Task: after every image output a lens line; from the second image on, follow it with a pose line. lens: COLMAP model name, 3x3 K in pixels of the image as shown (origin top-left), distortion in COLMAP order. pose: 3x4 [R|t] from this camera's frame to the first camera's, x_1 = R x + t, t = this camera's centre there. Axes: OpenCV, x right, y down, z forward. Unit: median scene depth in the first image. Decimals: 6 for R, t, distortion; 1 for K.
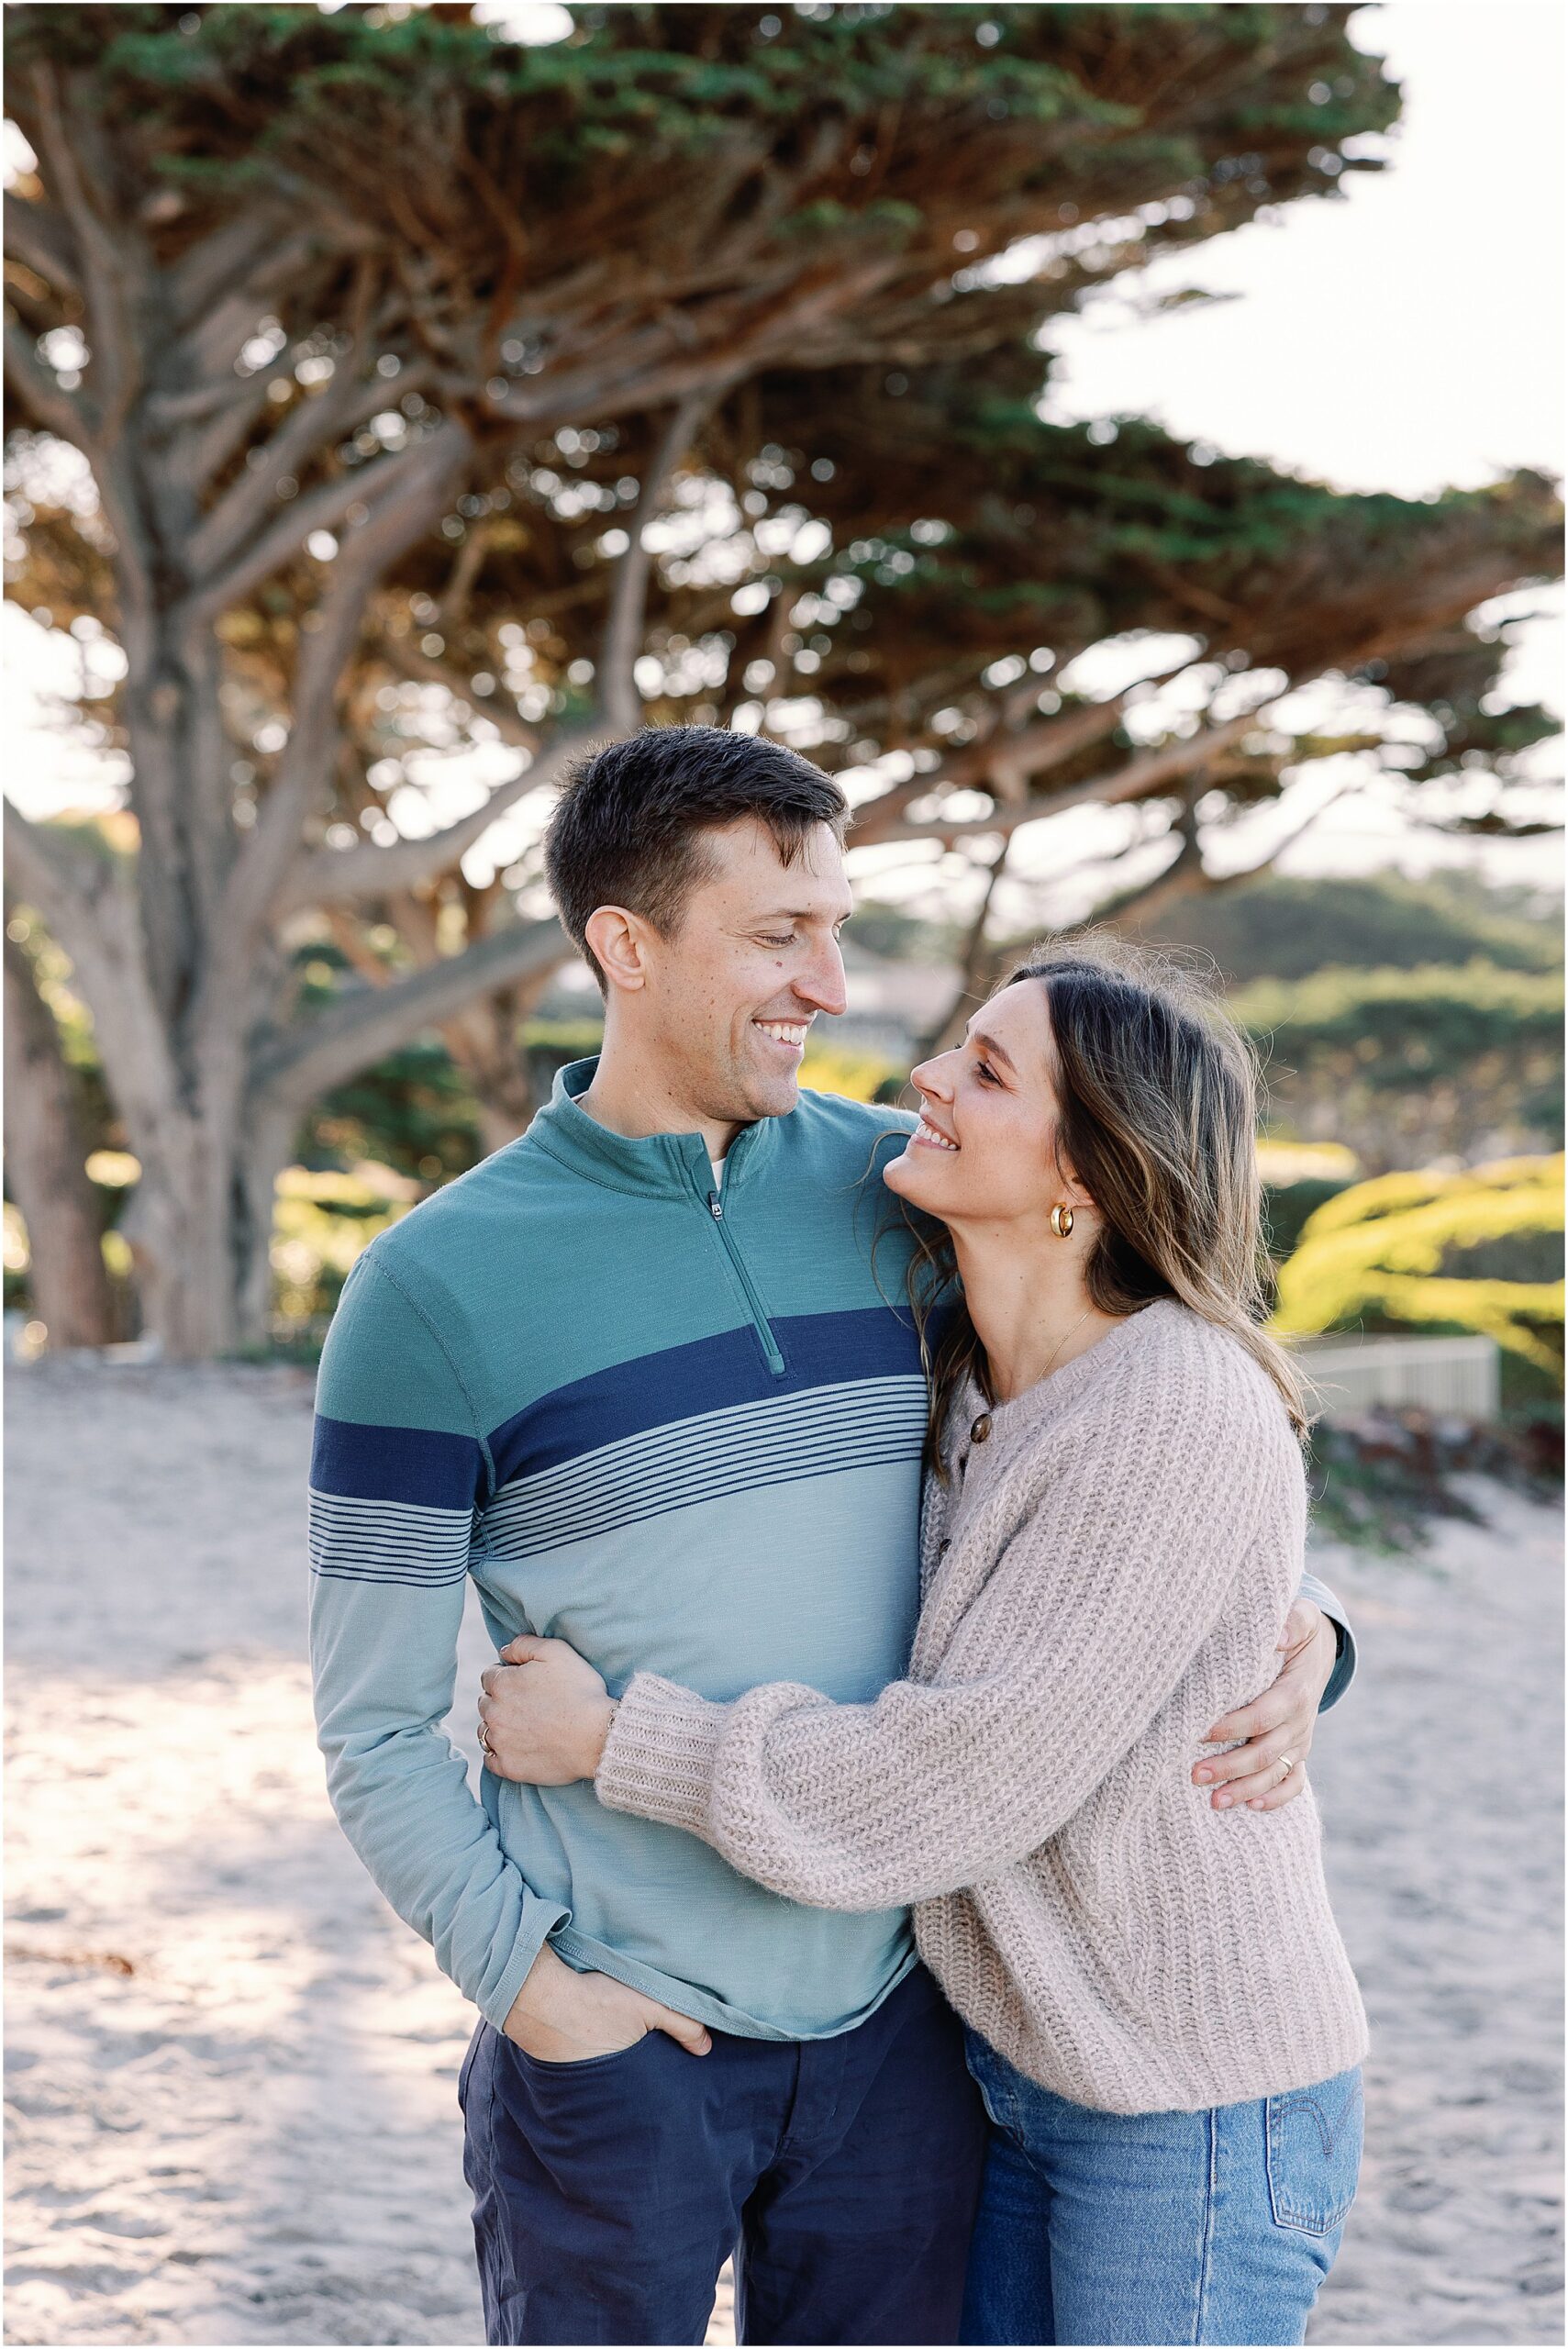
lens RADIAL K [[4241.6, 0, 778.6], [0, 4241.6, 1169.6], [0, 0, 1]] dist [-0.020819, 0.000000]
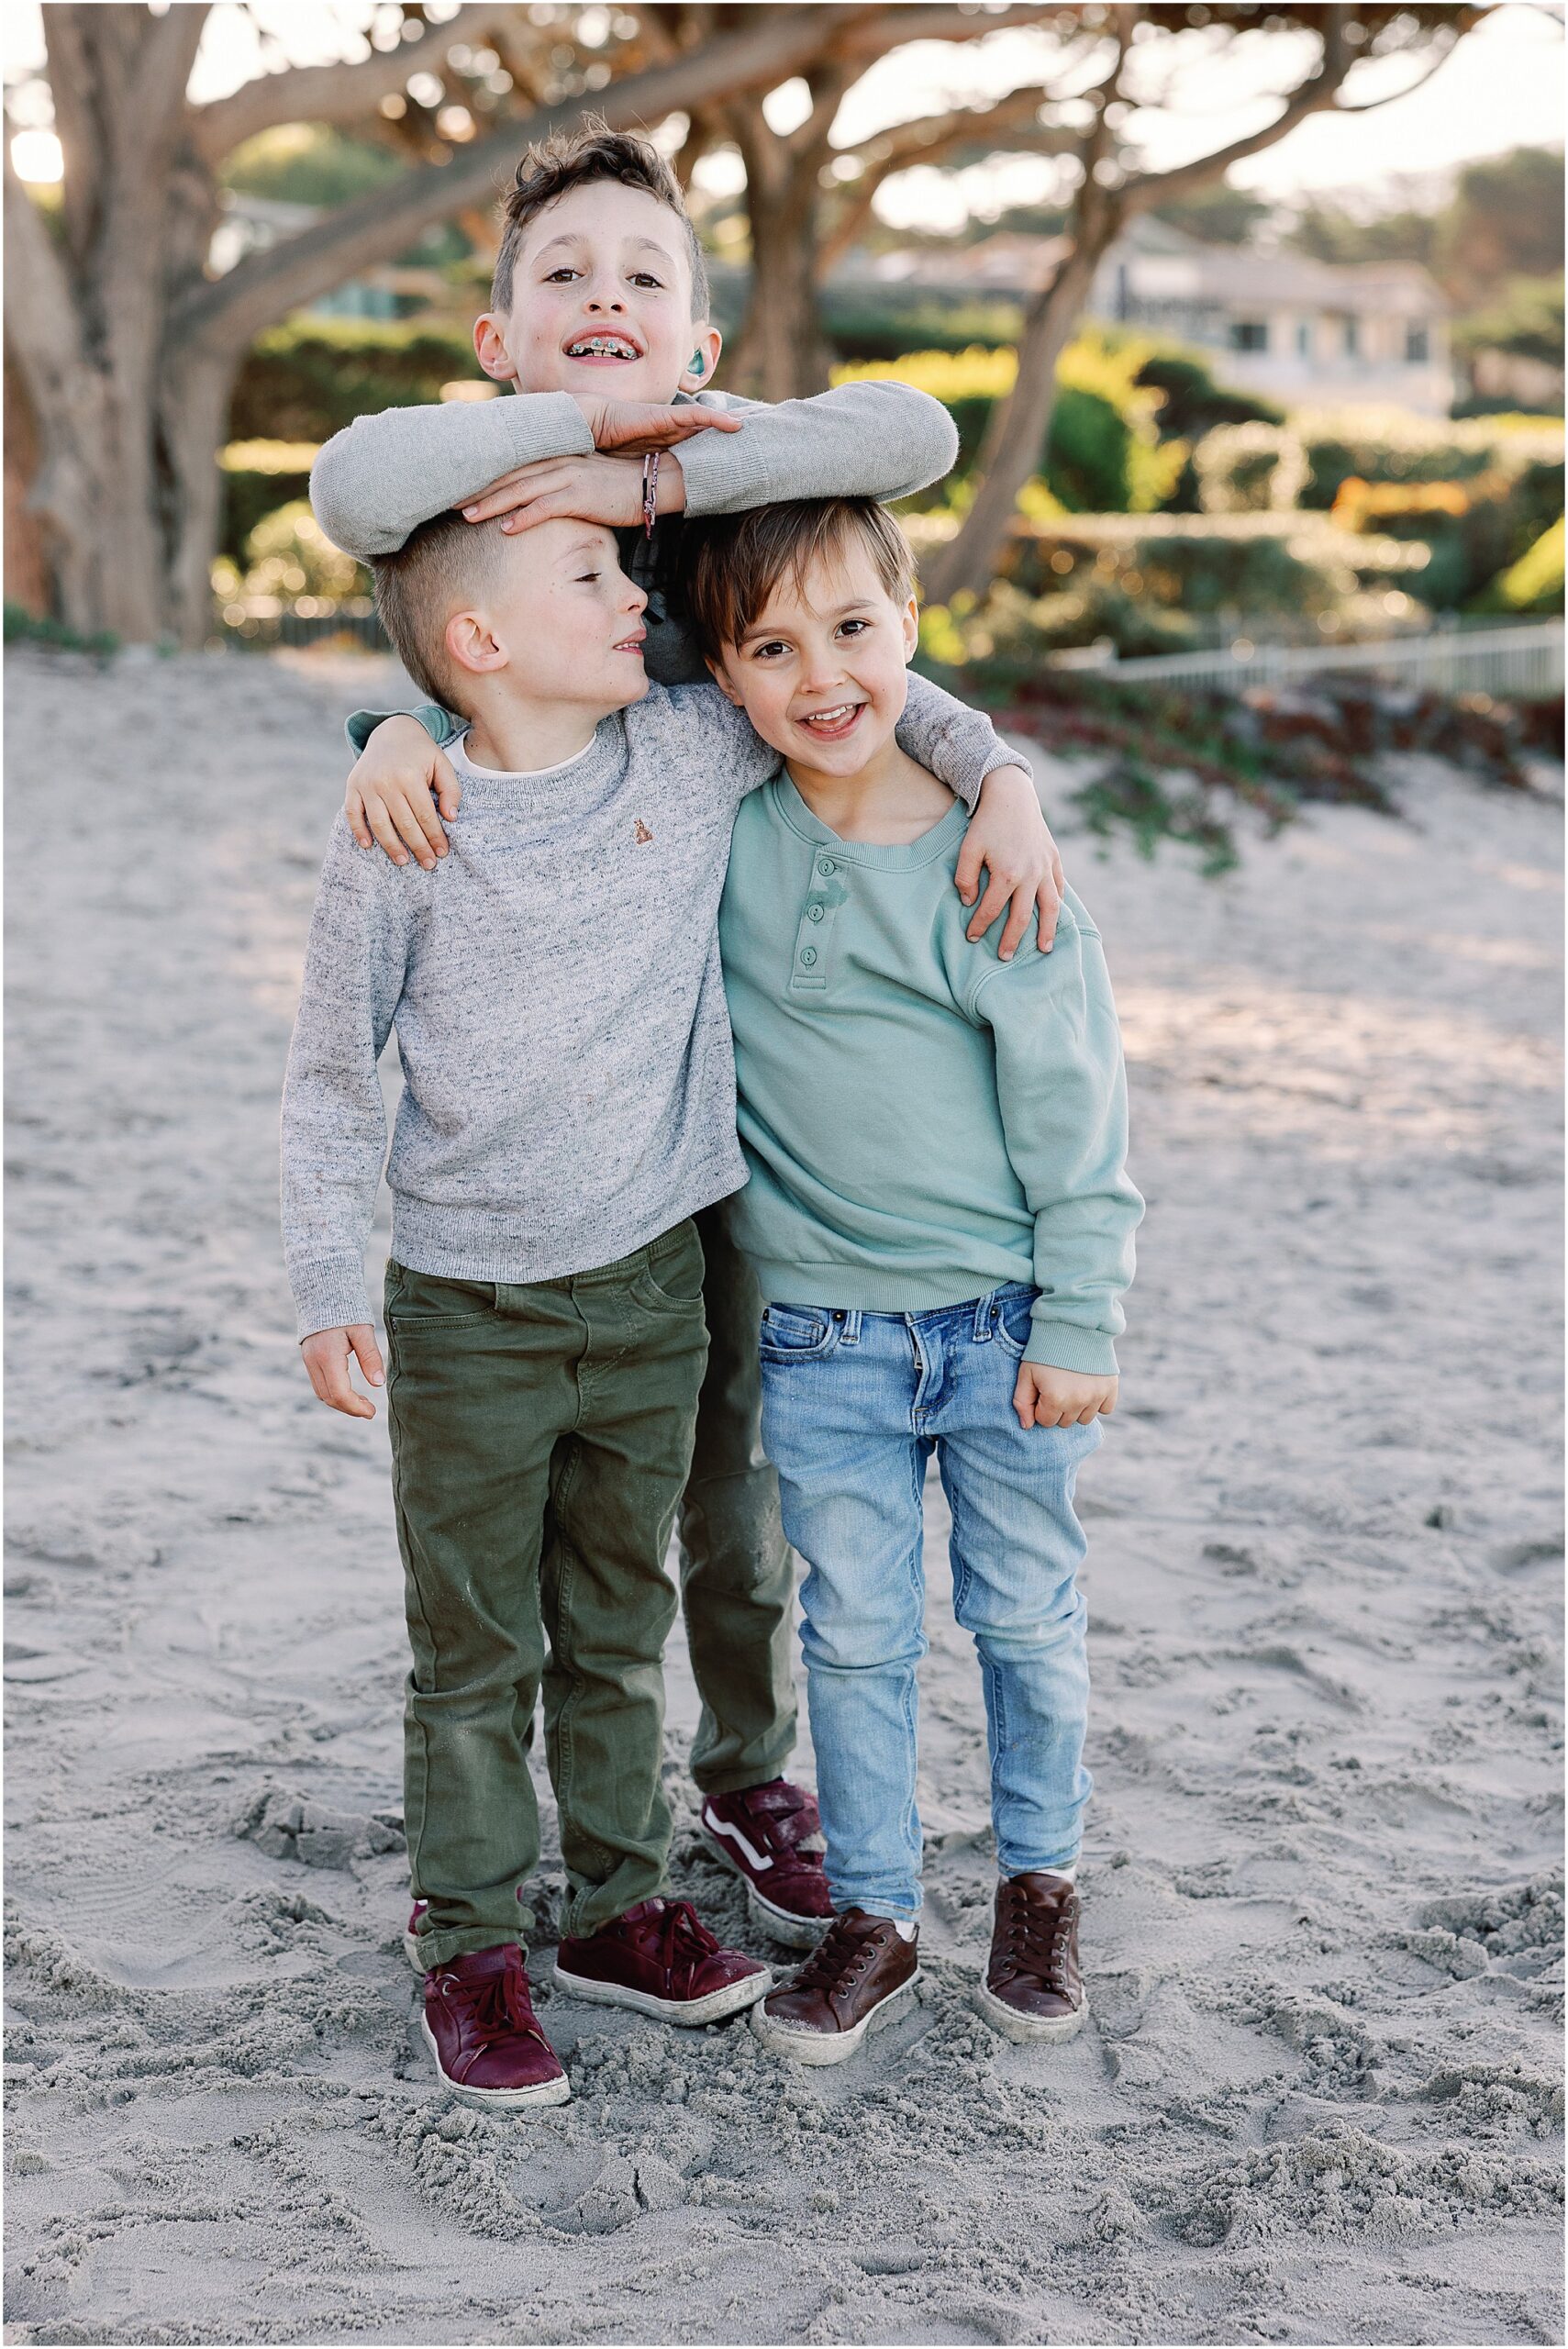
lens RADIAL K [[4026.1, 0, 768.7], [0, 4026.1, 1170.9], [0, 0, 1]] dist [0.030273, 0.000000]
pose [[0.993415, 0.005357, -0.114450, 0.081513], [0.013891, 0.985905, 0.166726, 0.011399], [0.113730, -0.167218, 0.979338, 0.112354]]
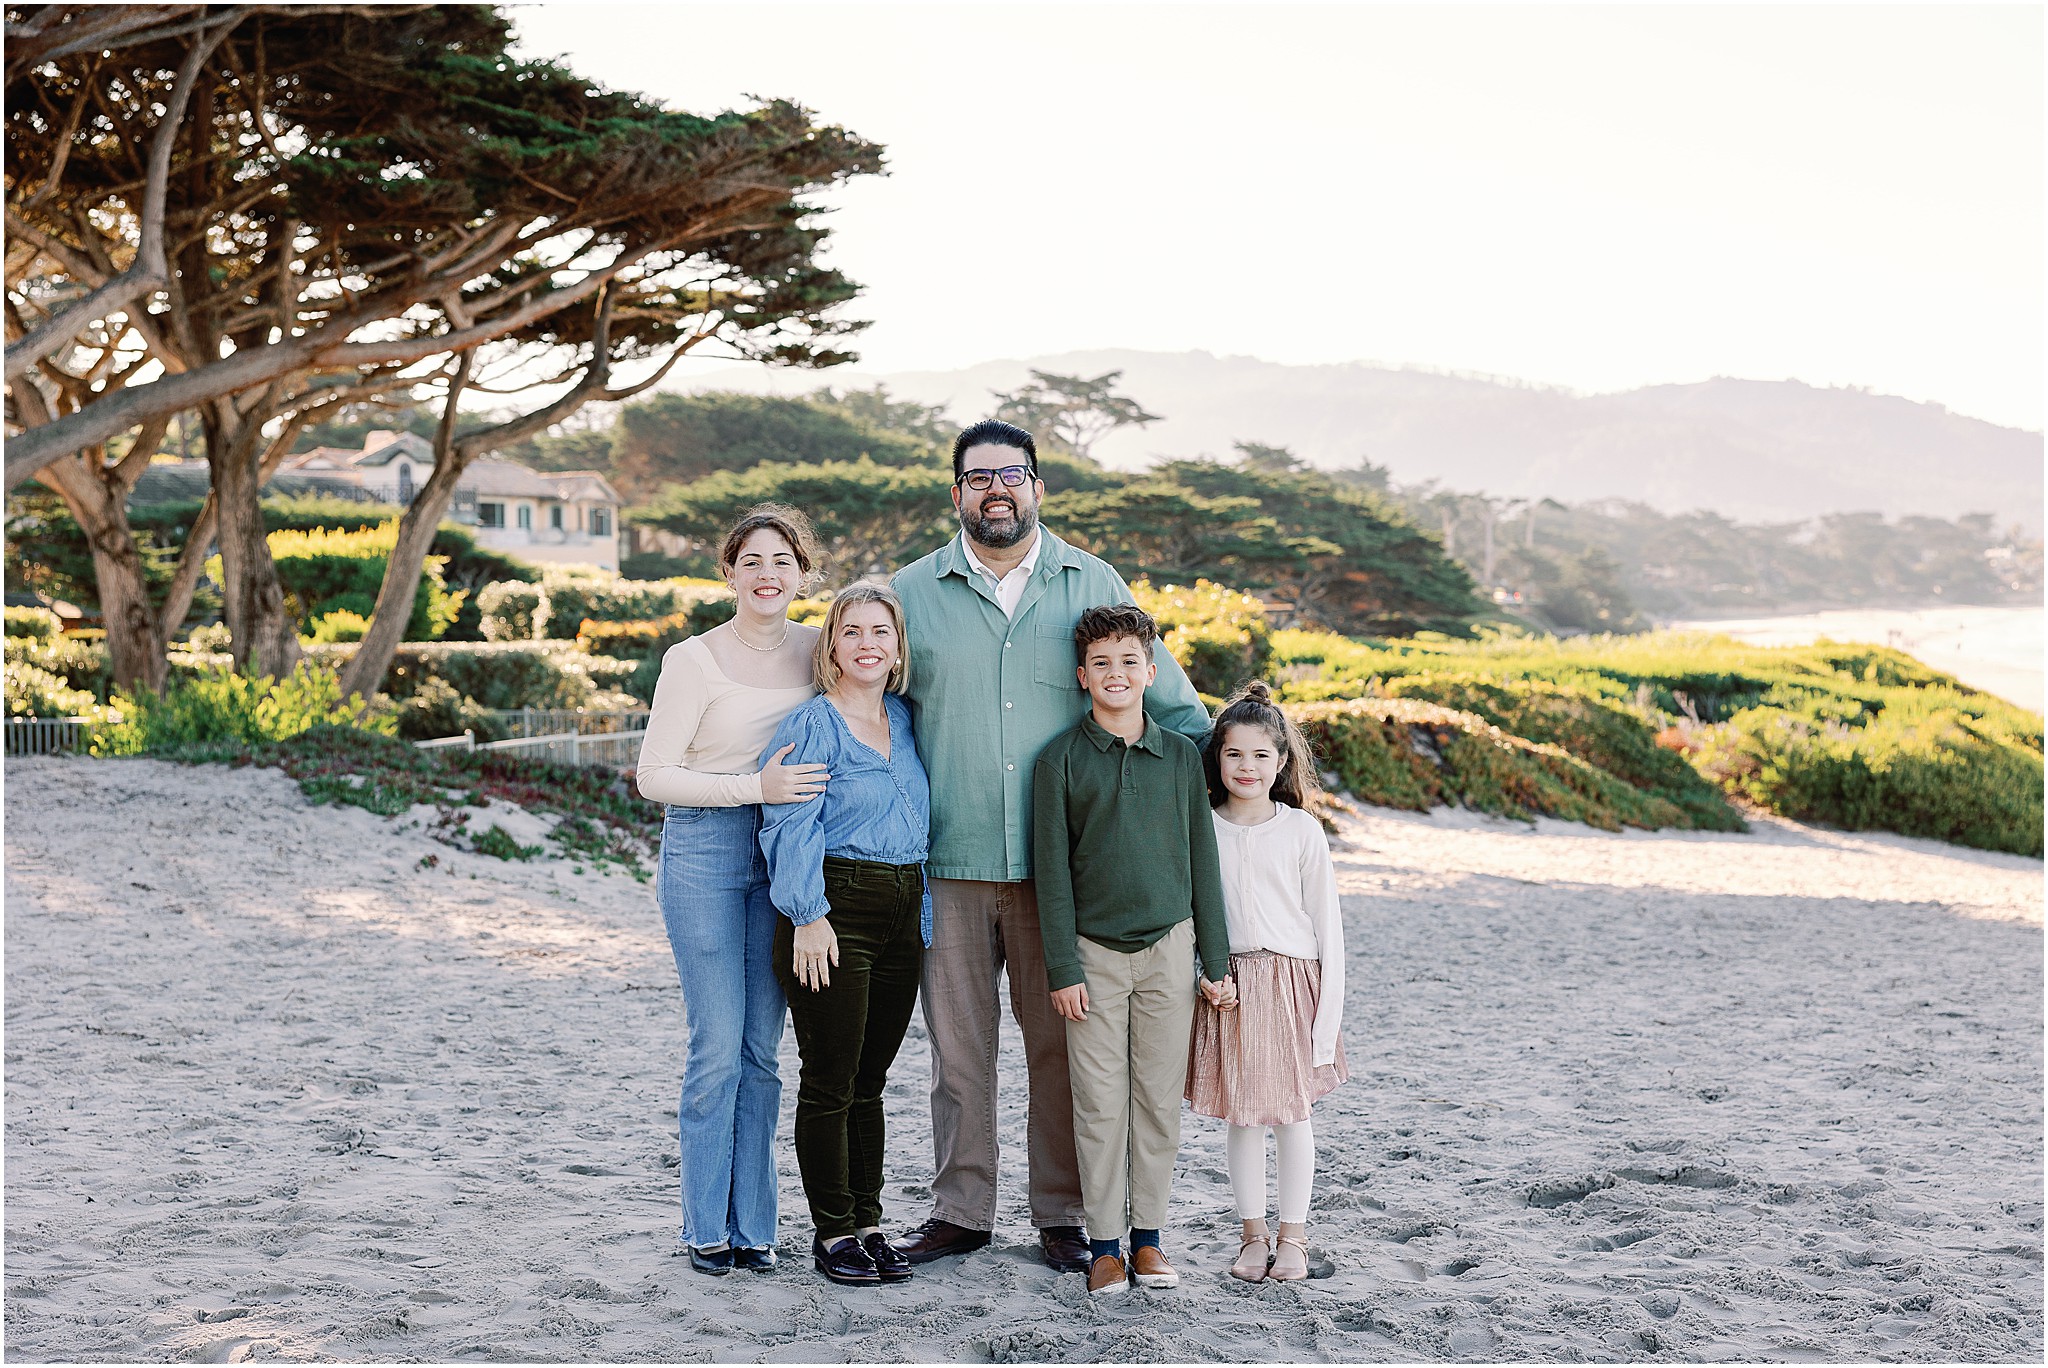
lens RADIAL K [[2823.4, 0, 1025.2], [0, 2823.4, 686.7], [0, 0, 1]] dist [0.033382, 0.000000]
pose [[0.979491, -0.016261, 0.200828, 0.047556], [0.010030, 0.999437, 0.032002, 0.002134], [-0.201236, -0.029331, 0.979104, 0.029785]]
